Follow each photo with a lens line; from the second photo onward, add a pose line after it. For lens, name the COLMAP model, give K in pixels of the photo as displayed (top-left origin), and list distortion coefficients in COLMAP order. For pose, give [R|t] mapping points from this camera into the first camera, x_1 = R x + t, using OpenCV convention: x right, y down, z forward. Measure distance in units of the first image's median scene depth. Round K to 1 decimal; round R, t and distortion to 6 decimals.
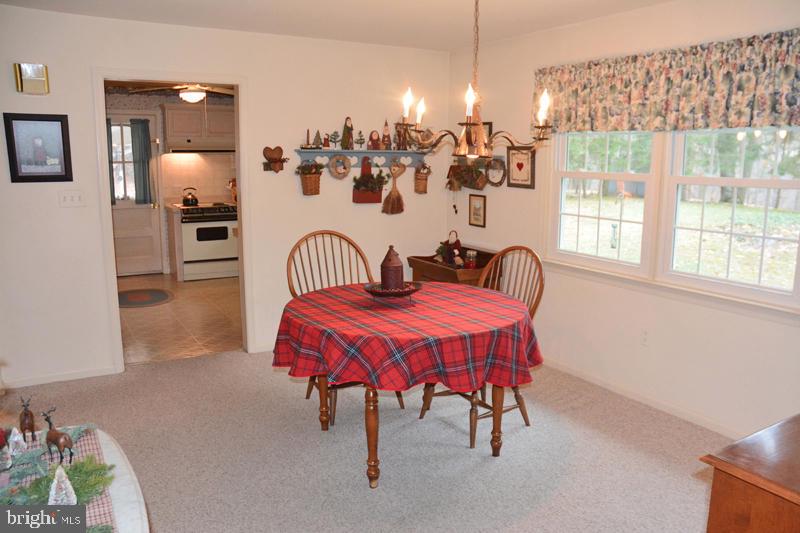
lens RADIAL K [[627.8, 0, 418.0], [0, 627.8, 268.3], [0, 0, 1]] dist [-0.176820, 0.160505]
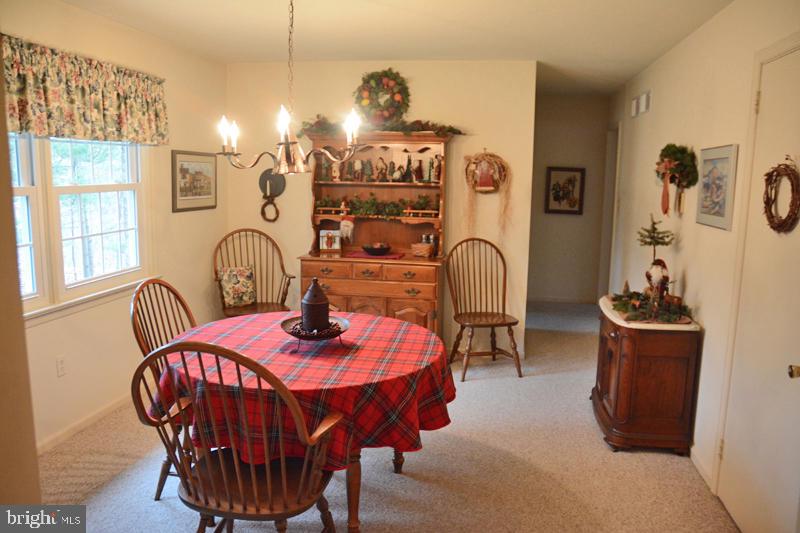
lens RADIAL K [[627.8, 0, 418.0], [0, 627.8, 268.3], [0, 0, 1]] dist [-0.176820, 0.160505]
pose [[-0.758848, -0.123843, 0.639385, -0.745598], [0.083773, 0.955037, 0.284406, -0.303808], [-0.645858, 0.269384, -0.714353, 1.619841]]
